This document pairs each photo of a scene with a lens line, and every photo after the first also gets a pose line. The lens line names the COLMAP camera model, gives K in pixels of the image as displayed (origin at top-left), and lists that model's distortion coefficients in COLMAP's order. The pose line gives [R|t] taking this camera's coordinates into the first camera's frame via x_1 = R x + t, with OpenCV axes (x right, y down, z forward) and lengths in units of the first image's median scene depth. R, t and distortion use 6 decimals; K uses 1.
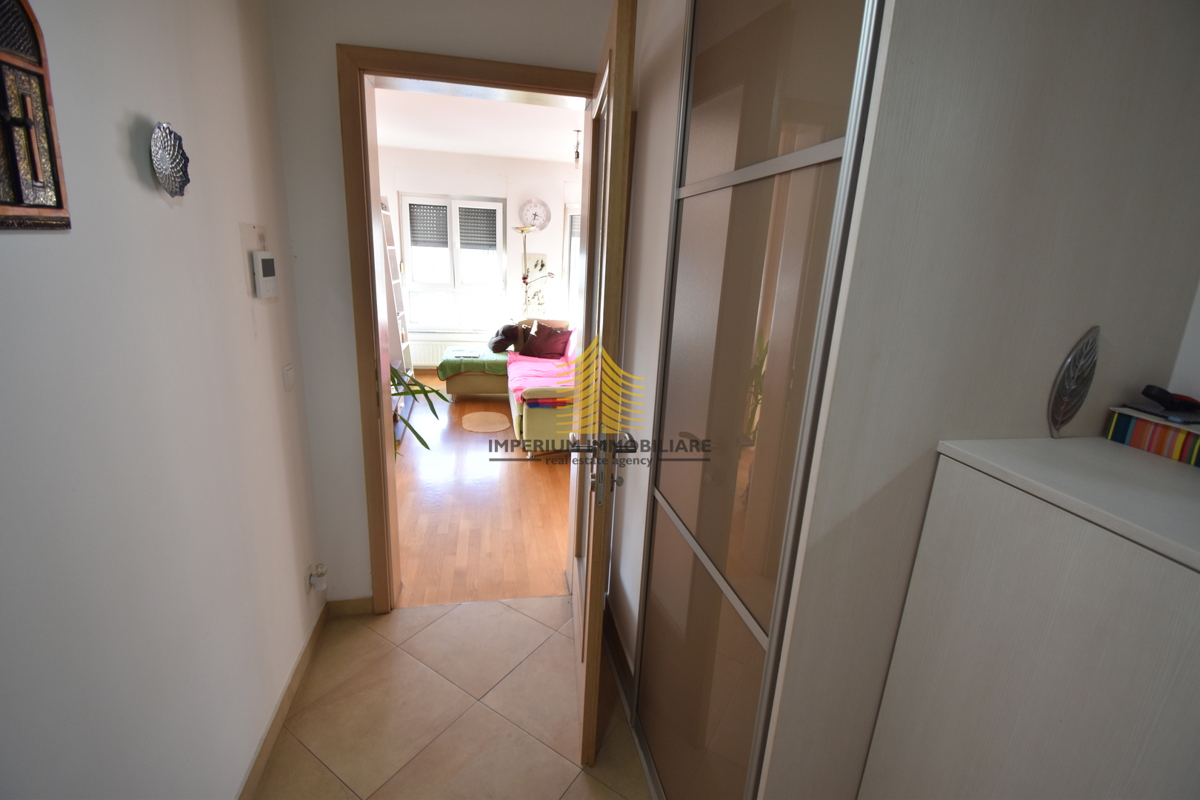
lens RADIAL K [[537.4, 0, 602.9], [0, 537.4, 403.5], [0, 0, 1]] dist [-0.001600, -0.013897]
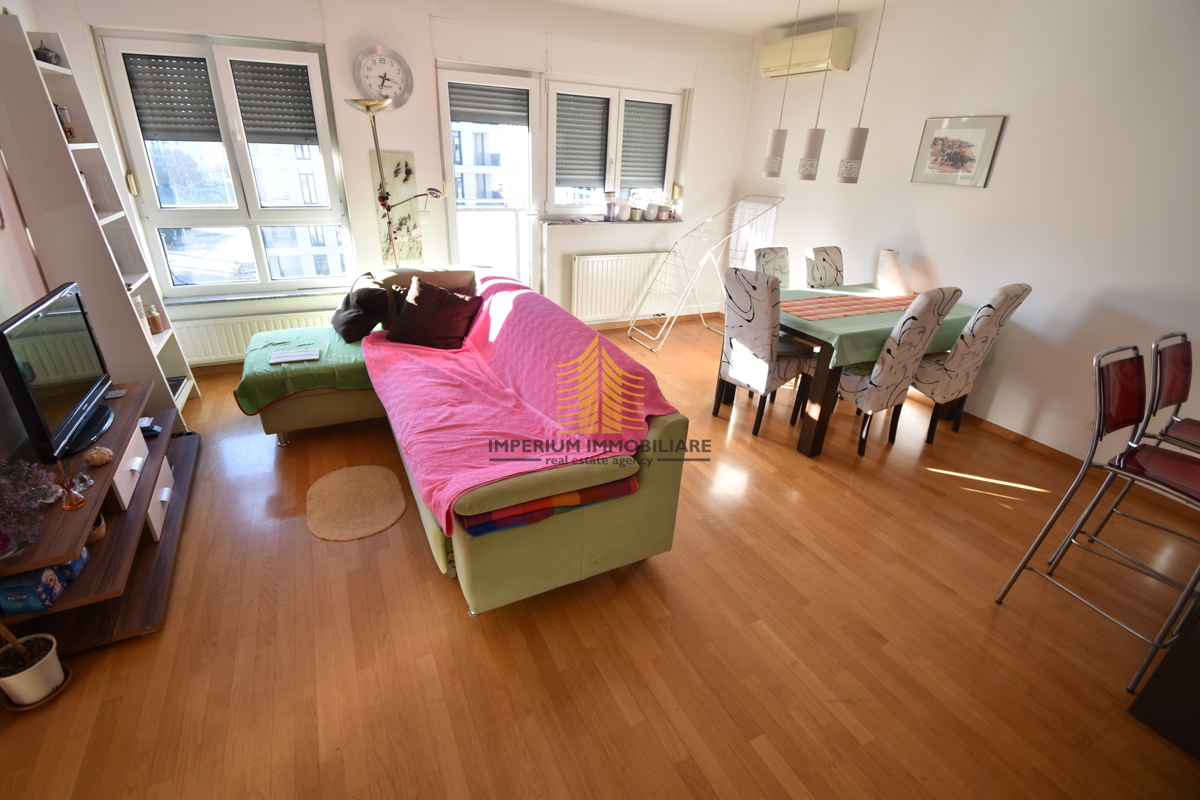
lens RADIAL K [[537.4, 0, 605.3], [0, 537.4, 402.9], [0, 0, 1]] dist [-0.001600, -0.013897]
pose [[0.964130, -0.116844, 0.238328, -0.077667], [0.073406, 0.980252, 0.183626, -0.105967], [-0.255077, -0.159544, 0.953667, 0.360565]]
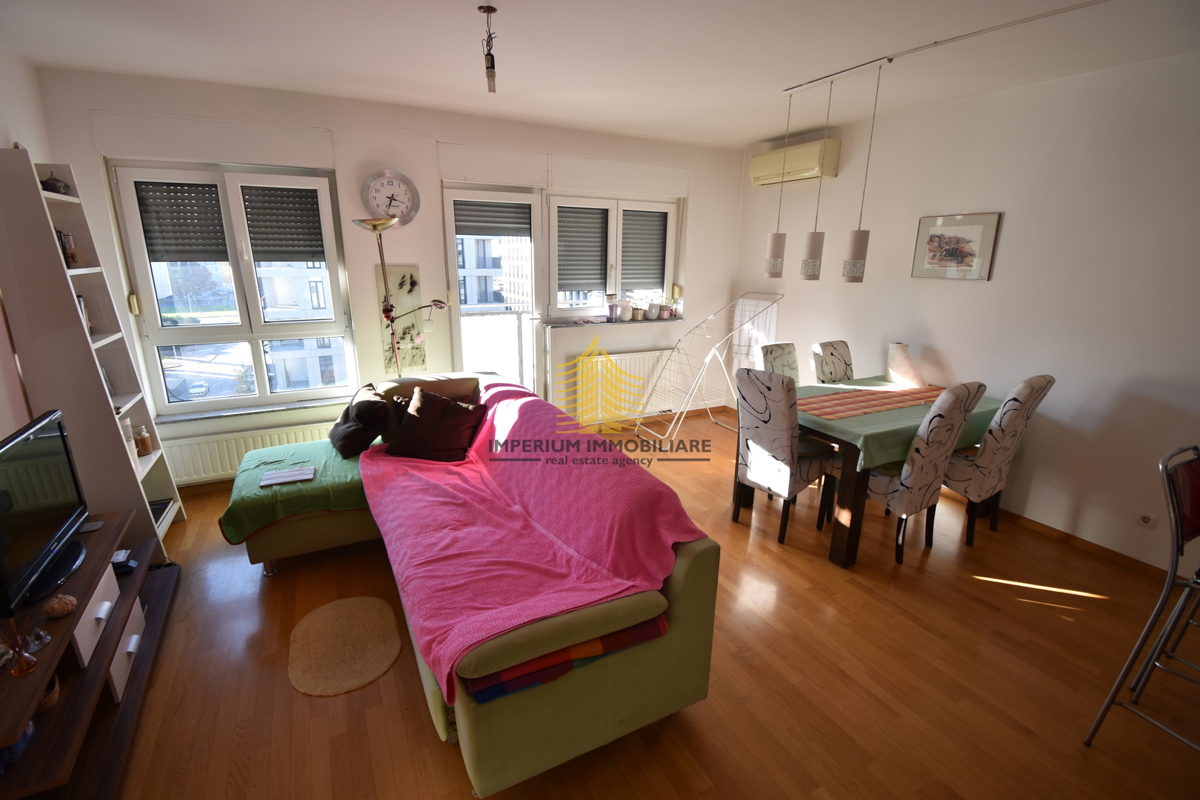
lens RADIAL K [[537.4, 0, 607.1], [0, 537.4, 402.9], [0, 0, 1]] dist [-0.001600, -0.013897]
pose [[0.959819, -0.109294, 0.258460, -0.077983], [0.107197, 0.993989, 0.022234, -0.121752], [-0.259337, 0.006366, 0.965766, 0.388592]]
